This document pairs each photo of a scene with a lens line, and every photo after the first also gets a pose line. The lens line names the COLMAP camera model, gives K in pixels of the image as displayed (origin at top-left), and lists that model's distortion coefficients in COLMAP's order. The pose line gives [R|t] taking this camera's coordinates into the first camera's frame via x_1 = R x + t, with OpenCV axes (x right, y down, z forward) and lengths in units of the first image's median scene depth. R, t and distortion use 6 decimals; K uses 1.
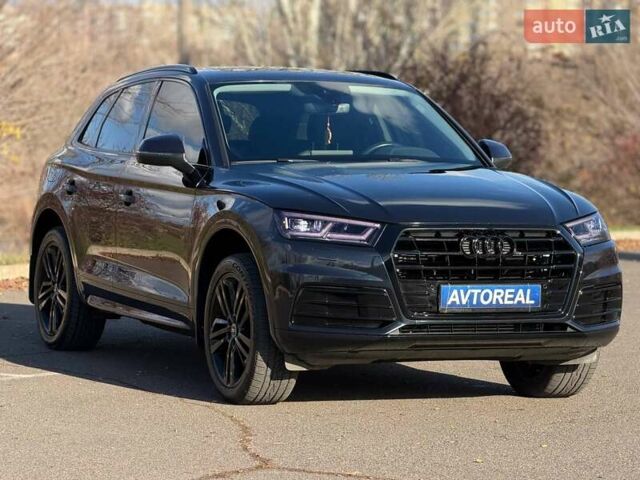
lens RADIAL K [[2298.3, 0, 320.0], [0, 2298.3, 240.0], [0, 0, 1]] dist [0.142539, -0.238818]
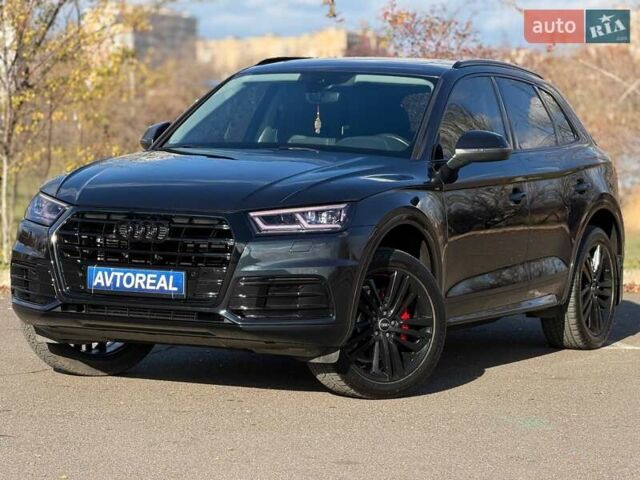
lens RADIAL K [[2298.3, 0, 320.0], [0, 2298.3, 240.0], [0, 0, 1]] dist [0.142539, -0.238818]
pose [[0.648933, 0.037739, -0.759909, 0.887741], [-0.043117, 0.998988, 0.012793, -0.009413], [0.759623, 0.024463, 0.649904, 0.406836]]
